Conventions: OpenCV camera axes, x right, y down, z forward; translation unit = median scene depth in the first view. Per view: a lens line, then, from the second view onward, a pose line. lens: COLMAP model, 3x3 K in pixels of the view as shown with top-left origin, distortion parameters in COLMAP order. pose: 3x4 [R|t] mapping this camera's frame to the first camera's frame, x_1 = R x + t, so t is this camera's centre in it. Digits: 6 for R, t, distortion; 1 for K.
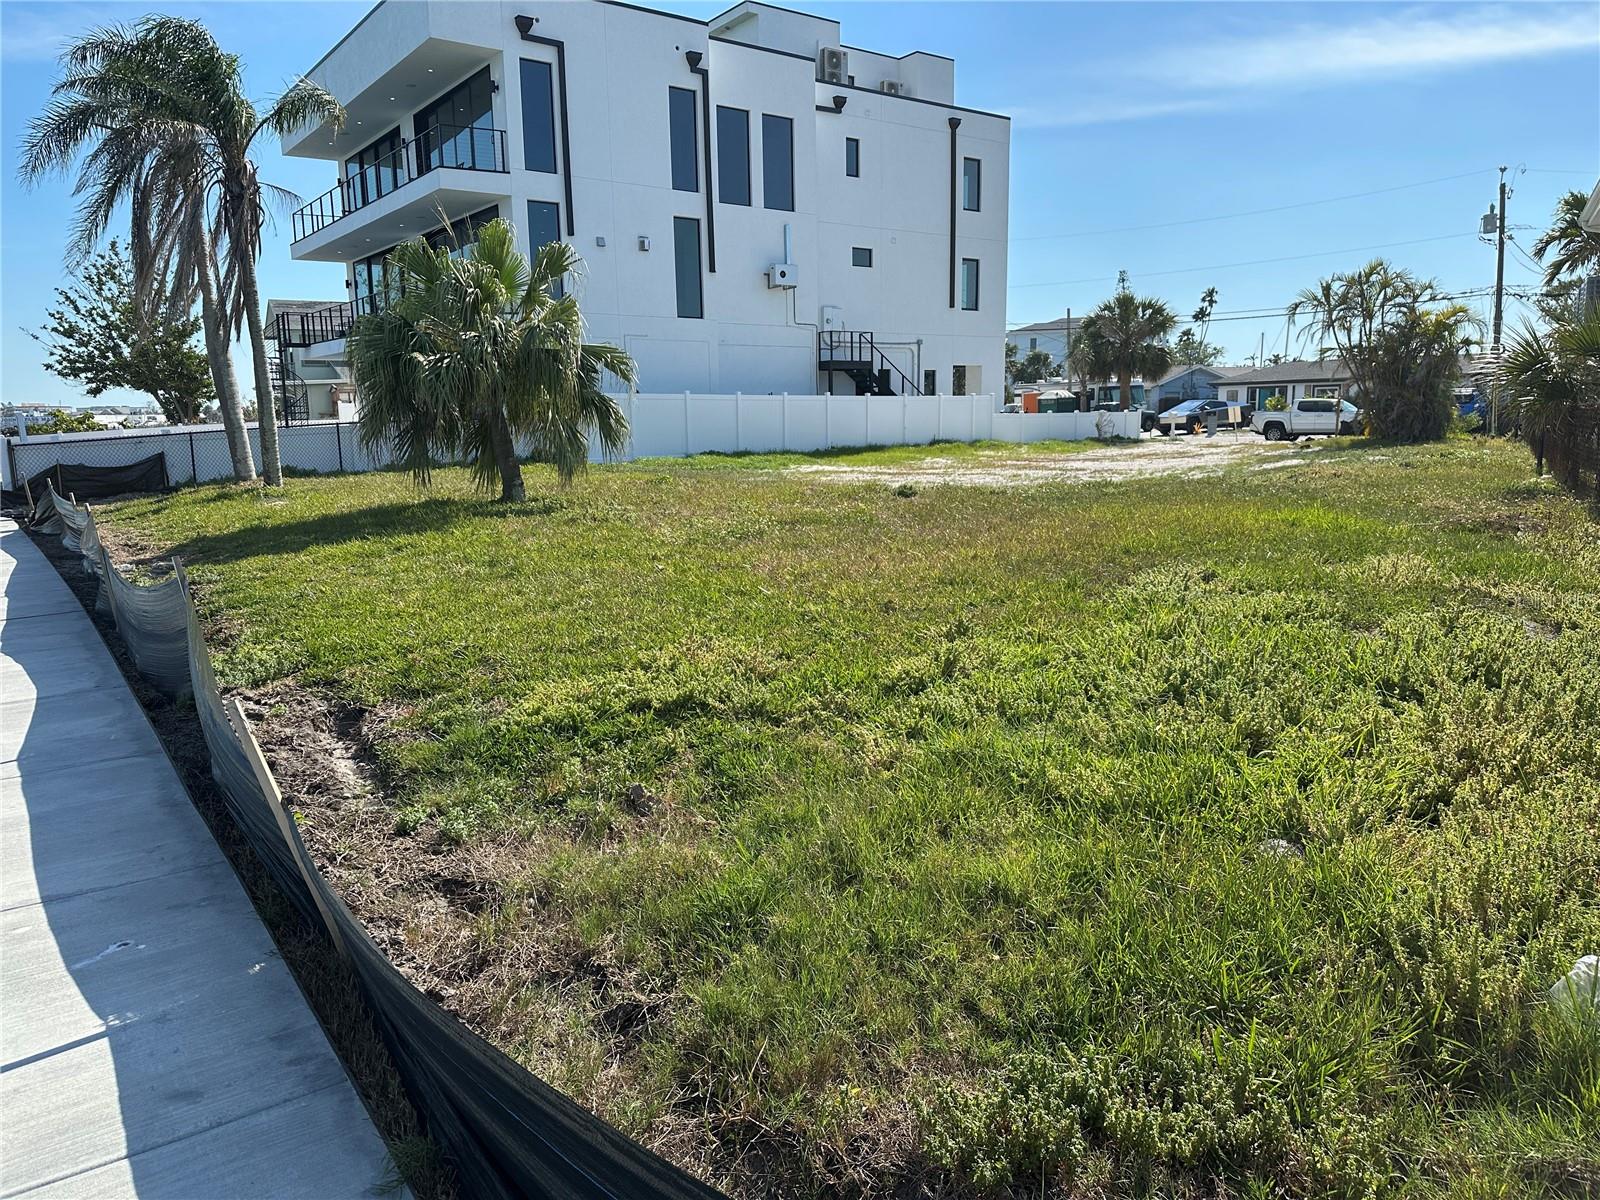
lens RADIAL K [[1119.6, 0, 805.6], [0, 1119.6, 599.5], [0, 0, 1]] dist [0.097768, -0.130372]
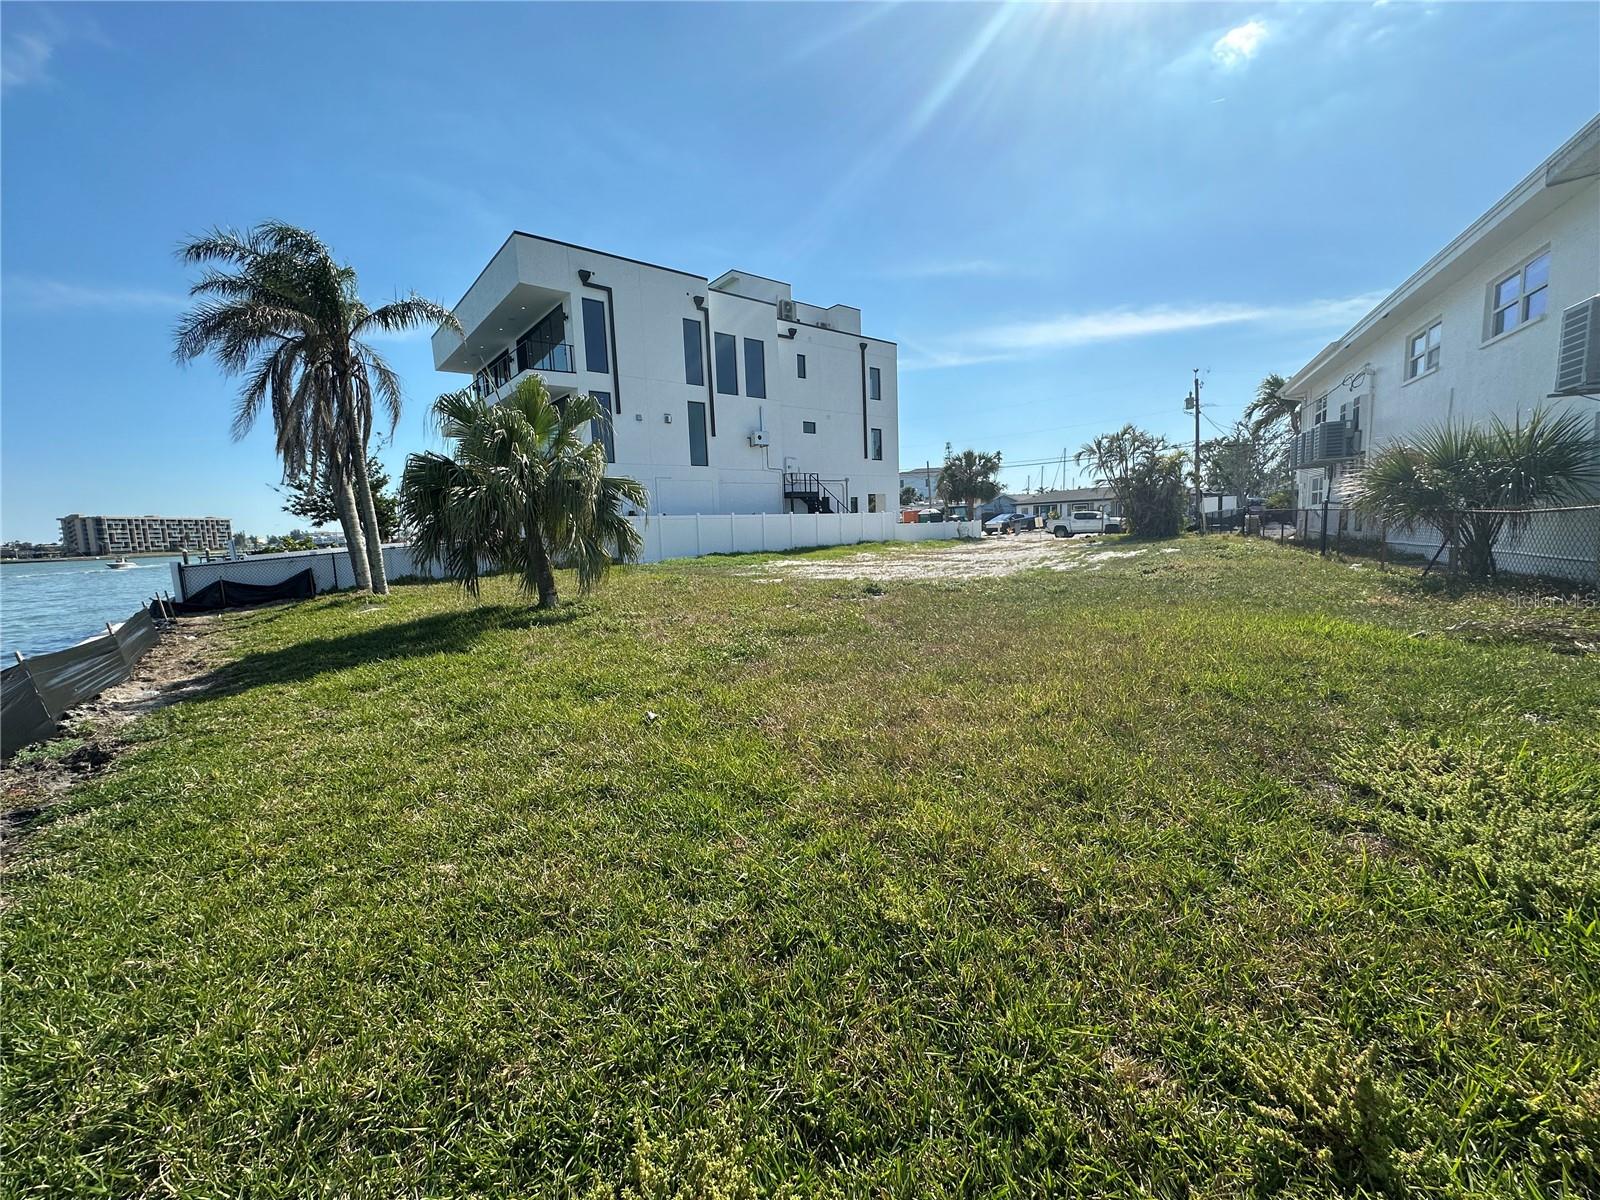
lens RADIAL K [[640.9, 0, 800.6], [0, 640.9, 600.4], [0, 0, 1]] dist [0.003119, -0.000029]
pose [[0.998620, -0.027776, 0.044560, -0.009214], [0.029835, 0.998486, -0.046209, -0.022892], [-0.043209, 0.047475, 0.997937, 0.128416]]
